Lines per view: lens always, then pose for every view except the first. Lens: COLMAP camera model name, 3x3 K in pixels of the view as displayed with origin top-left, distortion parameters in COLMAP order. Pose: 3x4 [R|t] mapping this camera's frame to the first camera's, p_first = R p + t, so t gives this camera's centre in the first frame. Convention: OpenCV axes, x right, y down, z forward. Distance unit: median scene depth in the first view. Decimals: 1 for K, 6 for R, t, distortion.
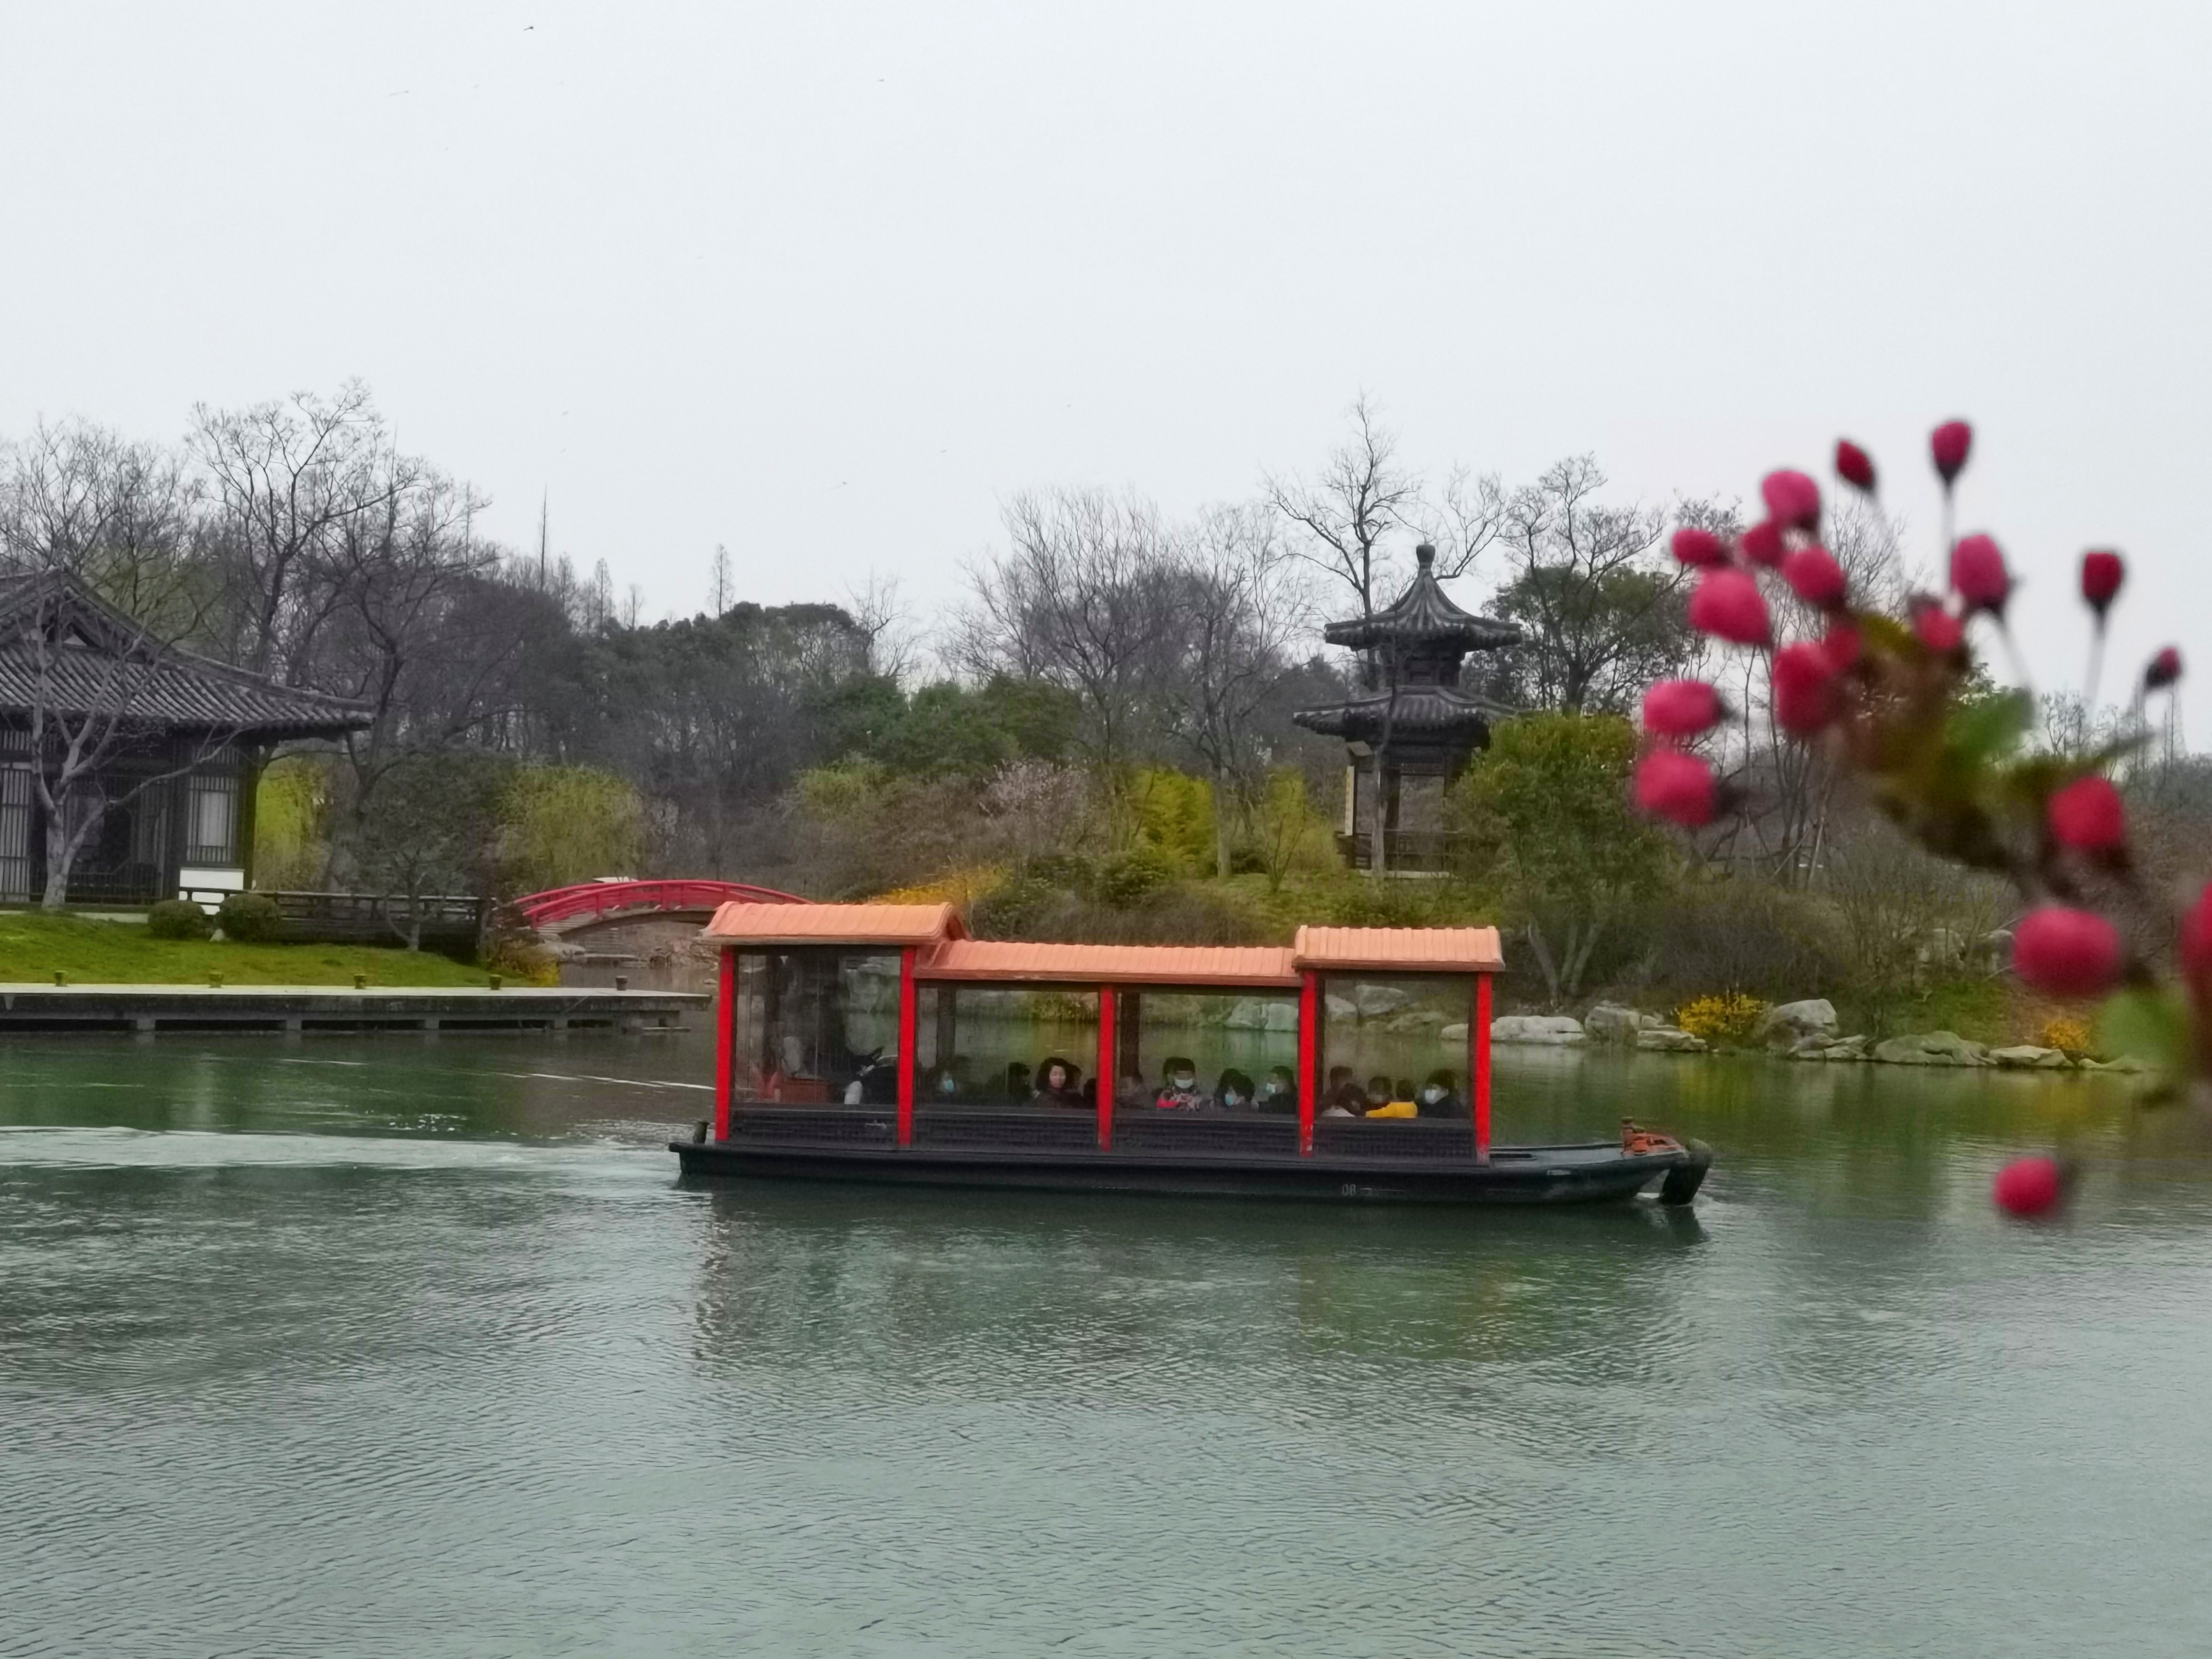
lens RADIAL K [[3175.0, 0, 1106.0], [0, 3175.0, 829.5], [0, 0, 1]] dist [0.166561, -1.557546]
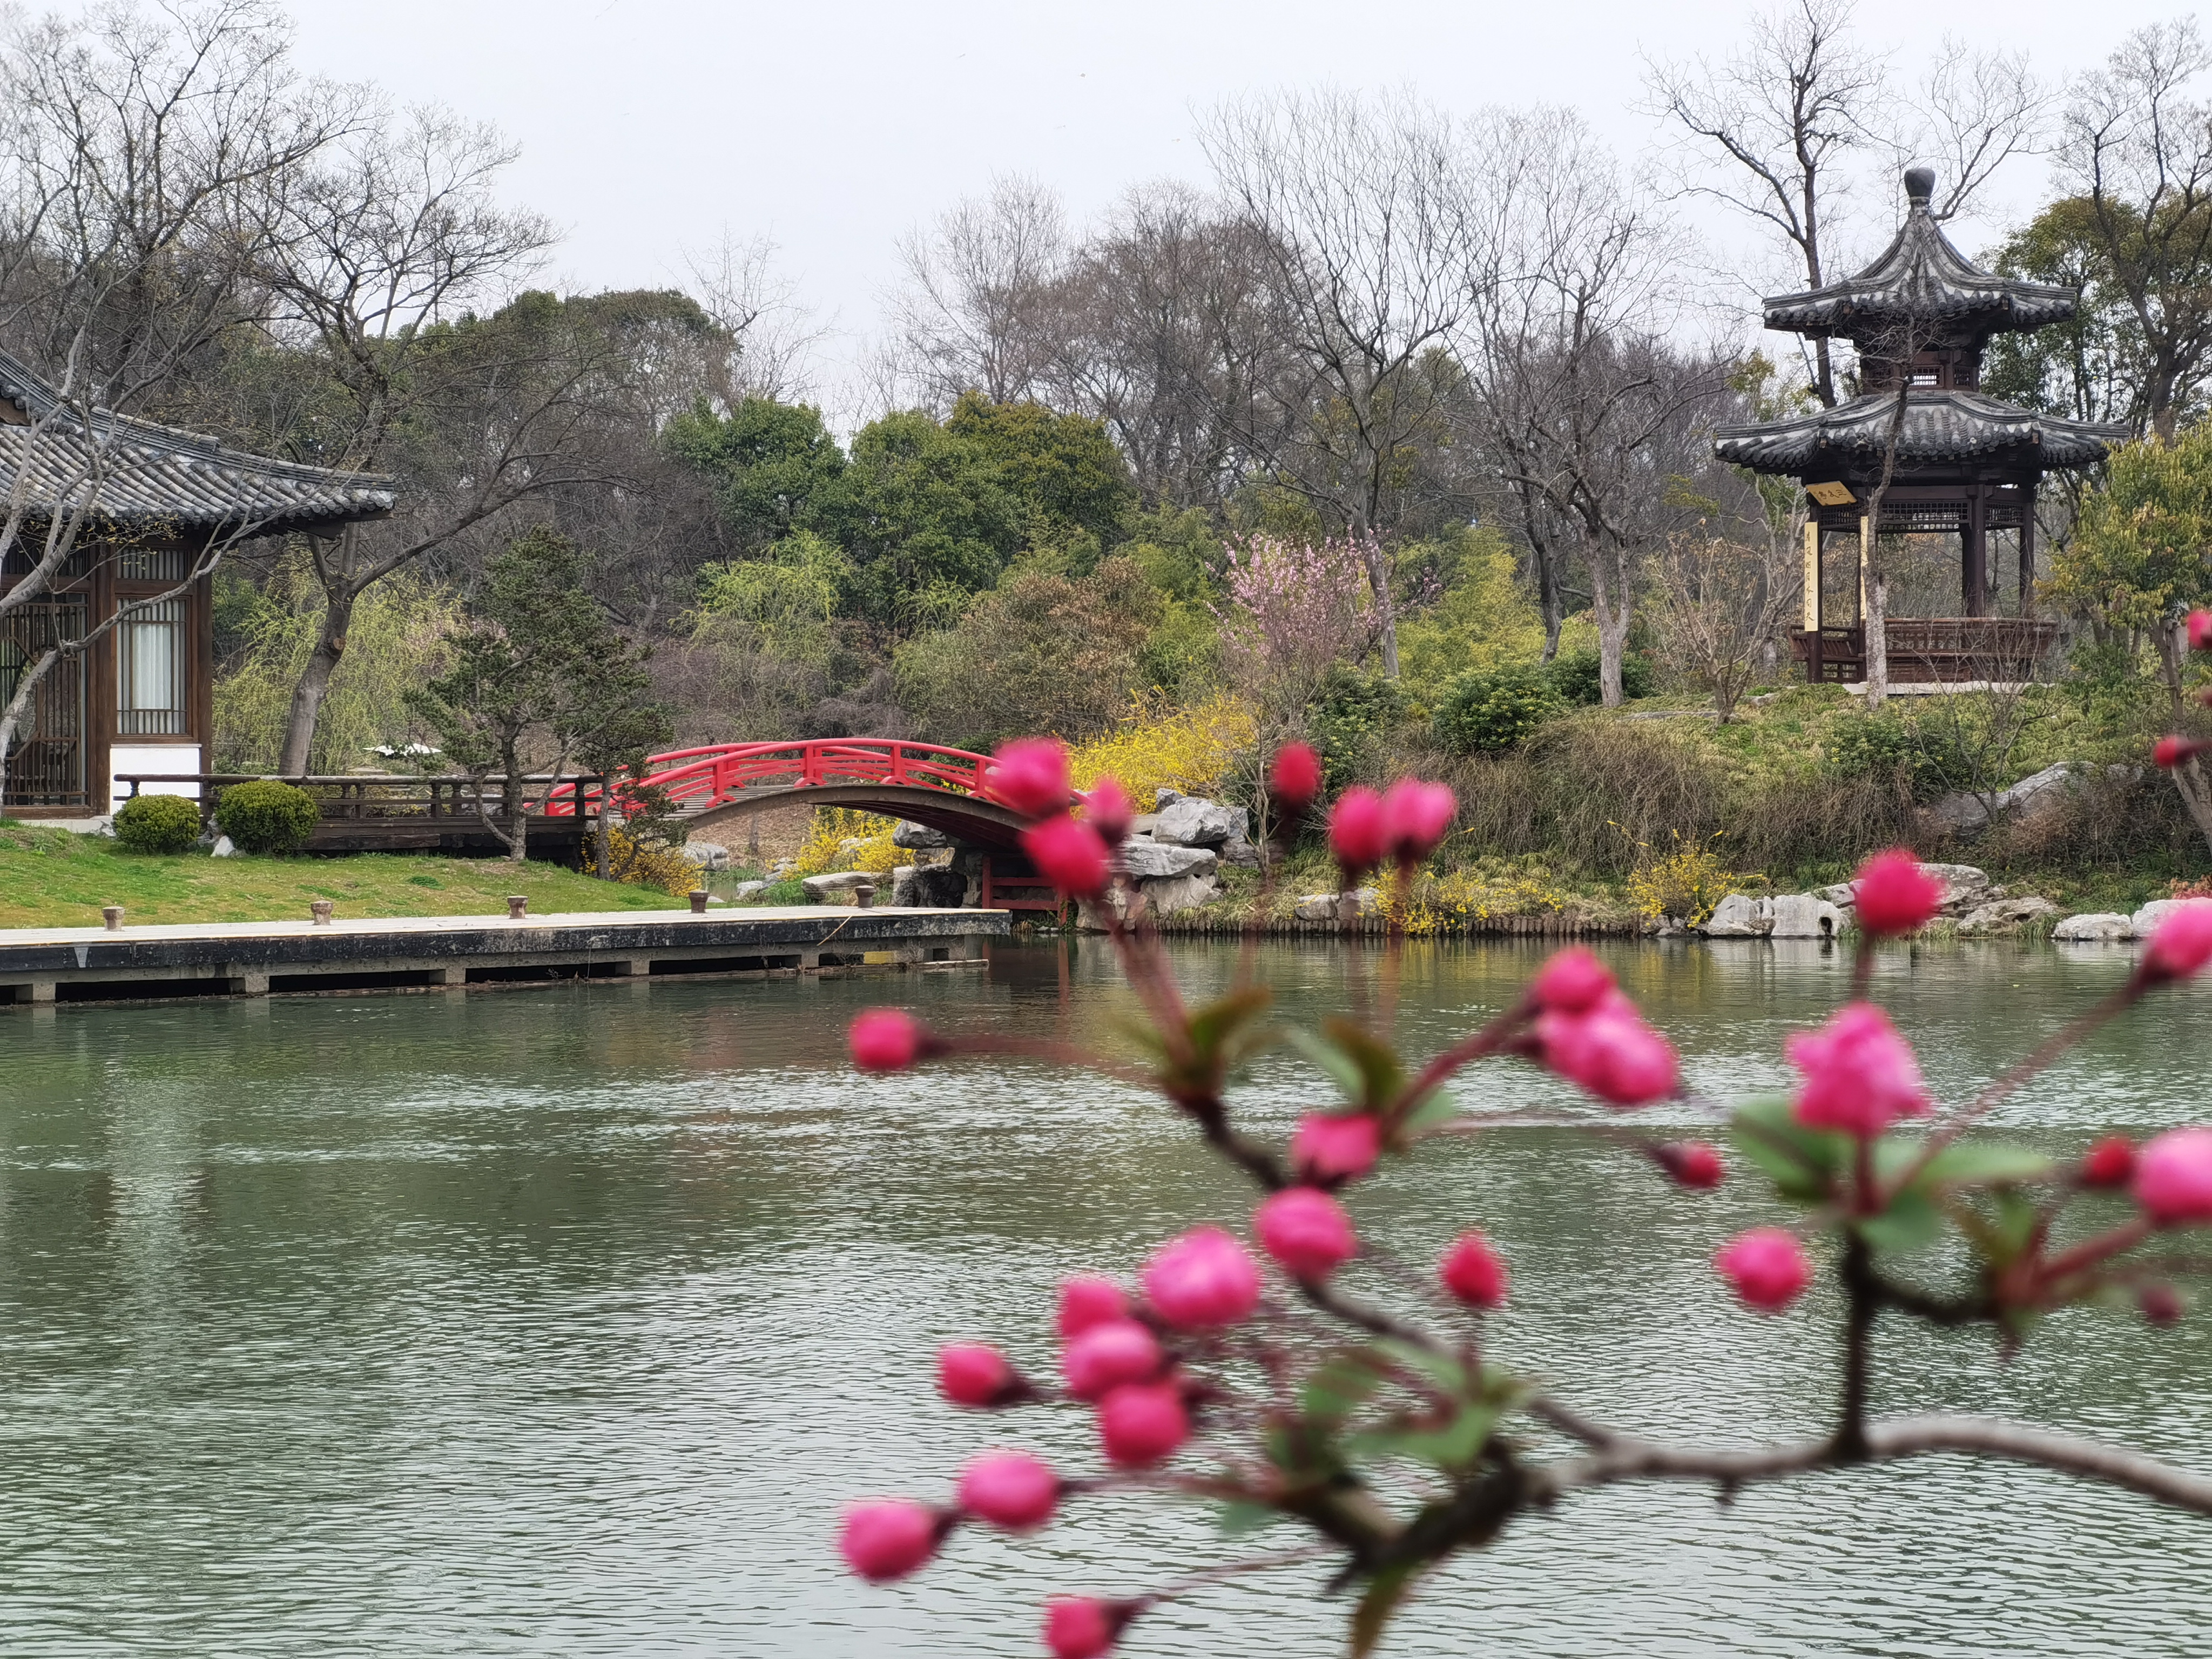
lens RADIAL K [[5204.9, 0, 1106.0], [0, 5204.9, 829.5], [0, 0, 1]] dist [0.637086, -7.087046]
pose [[0.998586, -0.037179, 0.037986, -0.111116], [0.035789, 0.998688, 0.036636, -0.002173], [-0.039299, -0.035225, 0.998606, -0.051536]]
